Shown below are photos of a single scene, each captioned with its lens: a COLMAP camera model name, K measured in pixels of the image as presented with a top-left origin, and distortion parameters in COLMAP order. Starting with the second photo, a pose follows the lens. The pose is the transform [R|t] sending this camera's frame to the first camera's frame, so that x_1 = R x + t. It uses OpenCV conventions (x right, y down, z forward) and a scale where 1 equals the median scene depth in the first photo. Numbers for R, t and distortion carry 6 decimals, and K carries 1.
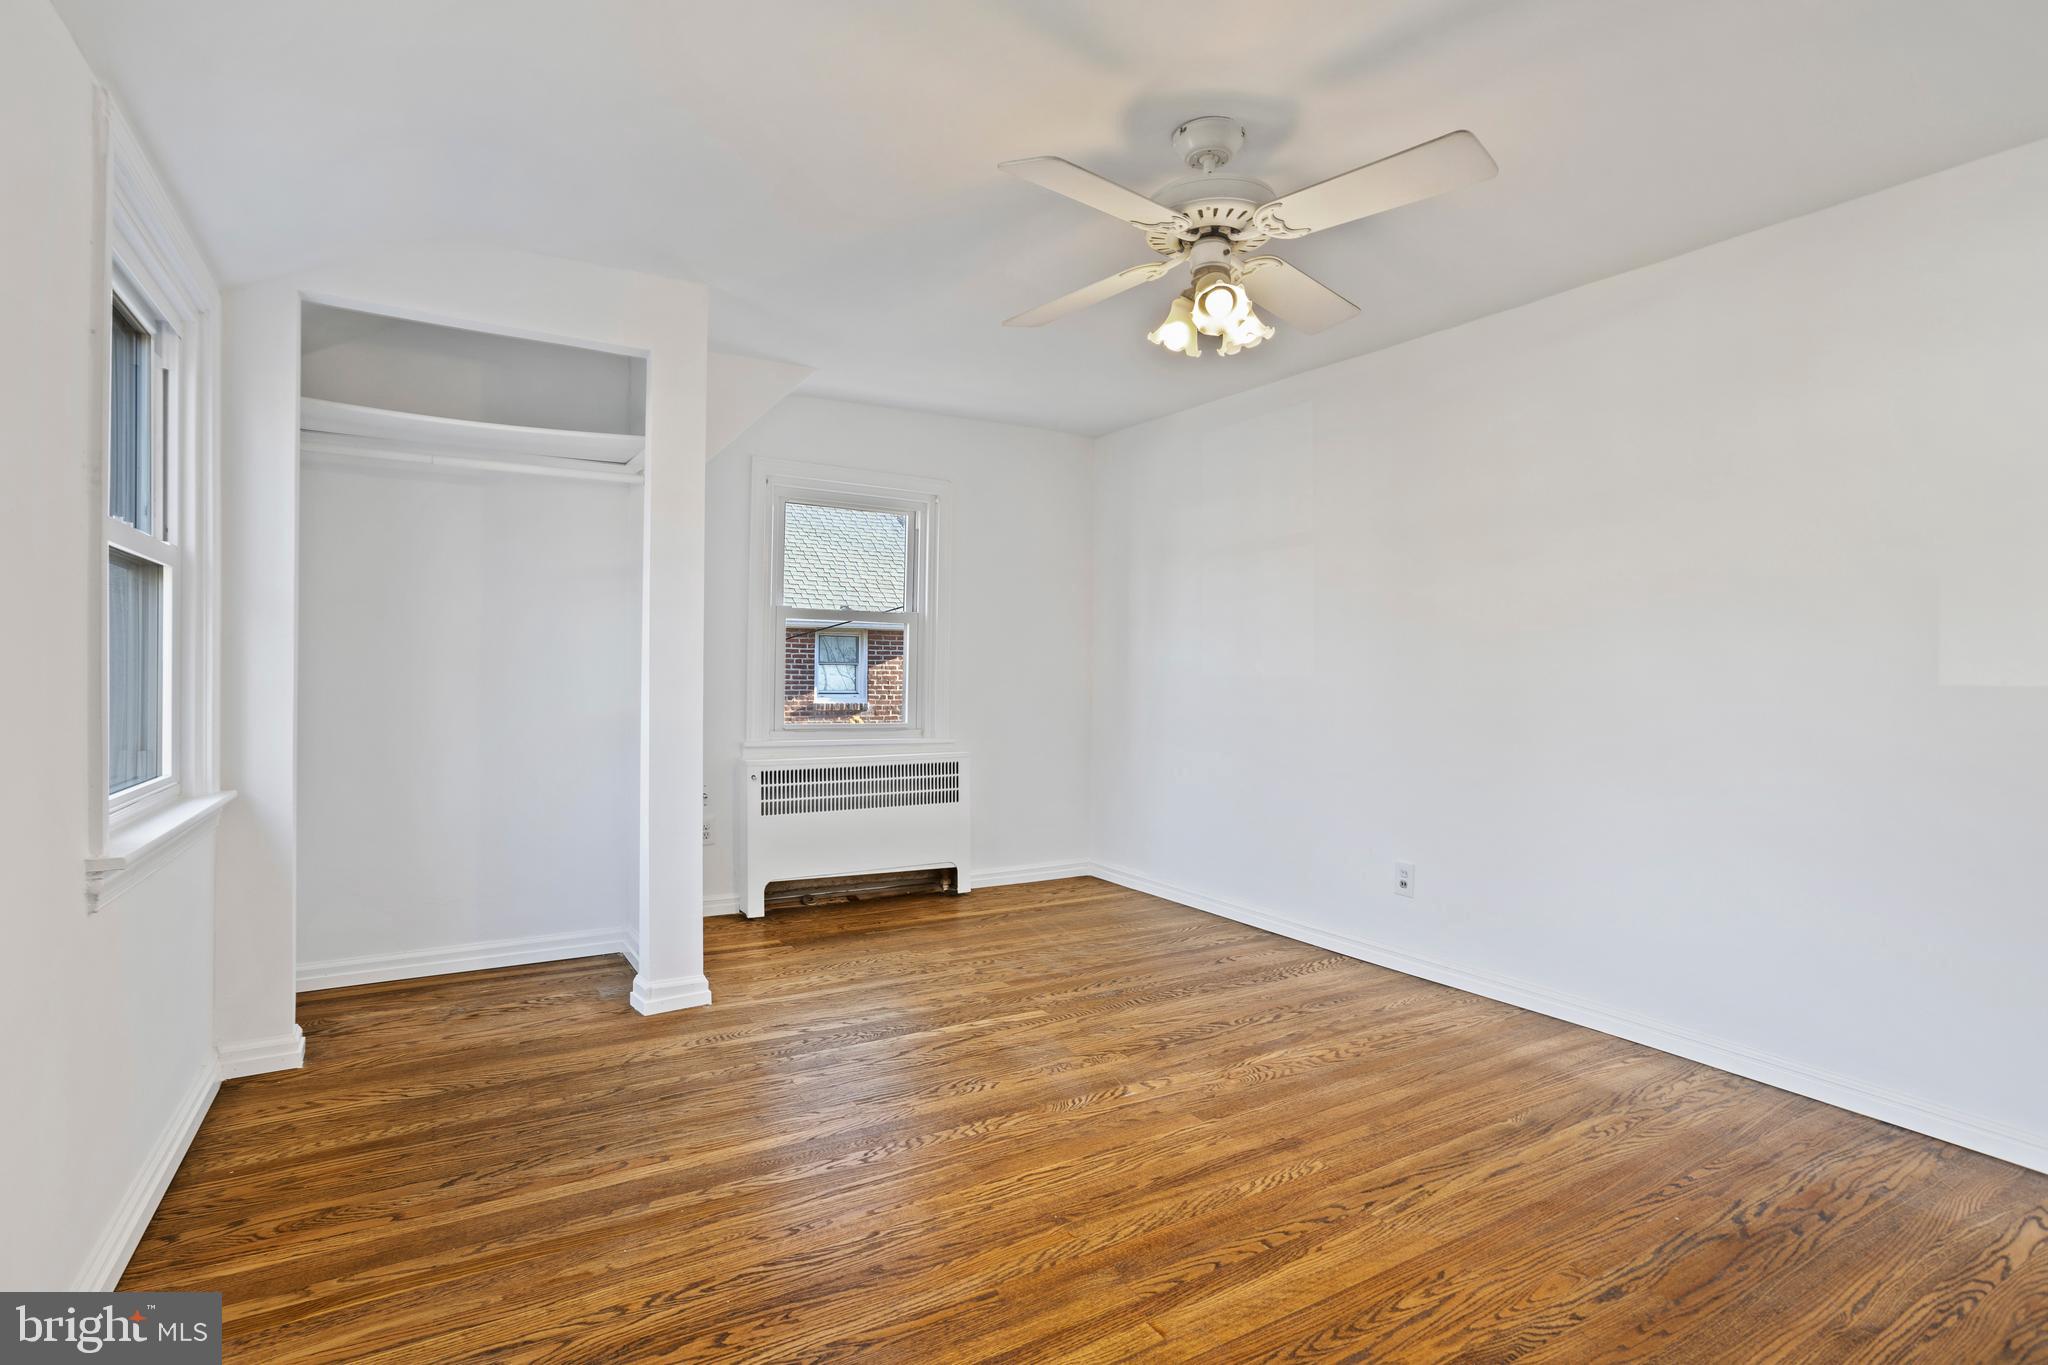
lens RADIAL K [[994.0, 0, 1012.6], [0, 994.0, 675.6], [0, 0, 1]] dist [-0.030213, 0.010012]
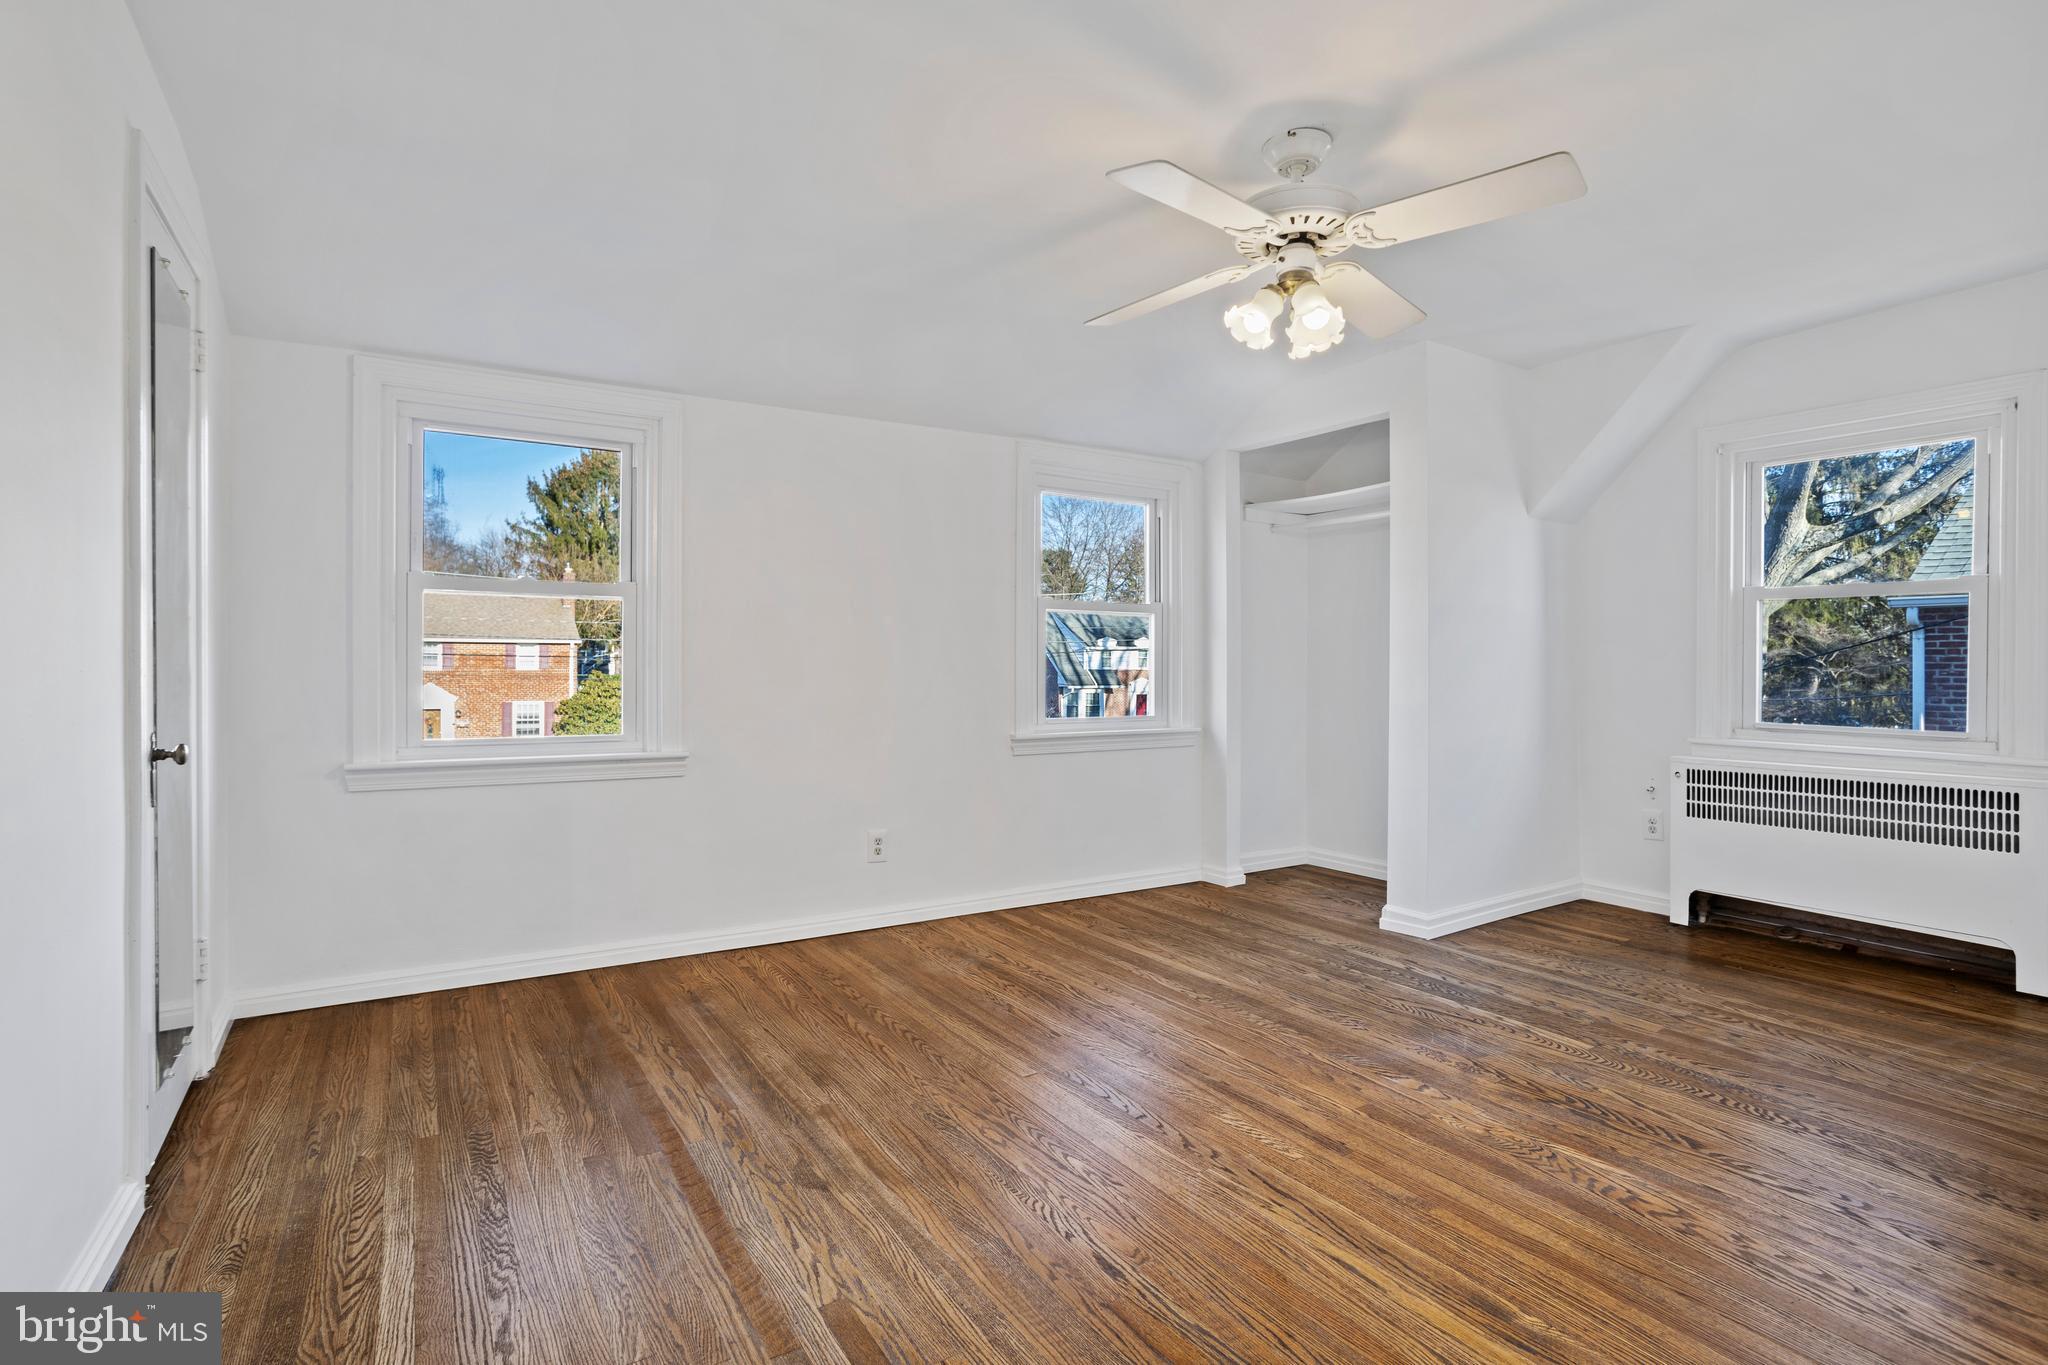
lens RADIAL K [[994.0, 0, 1030.6], [0, 994.0, 690.4], [0, 0, 1]] dist [-0.030213, 0.010012]
pose [[0.024977, 0.014634, -0.999581, 0.923273], [0.002814, 0.999888, 0.014709, 0.010578], [0.999684, -0.003180, 0.024933, 0.510289]]
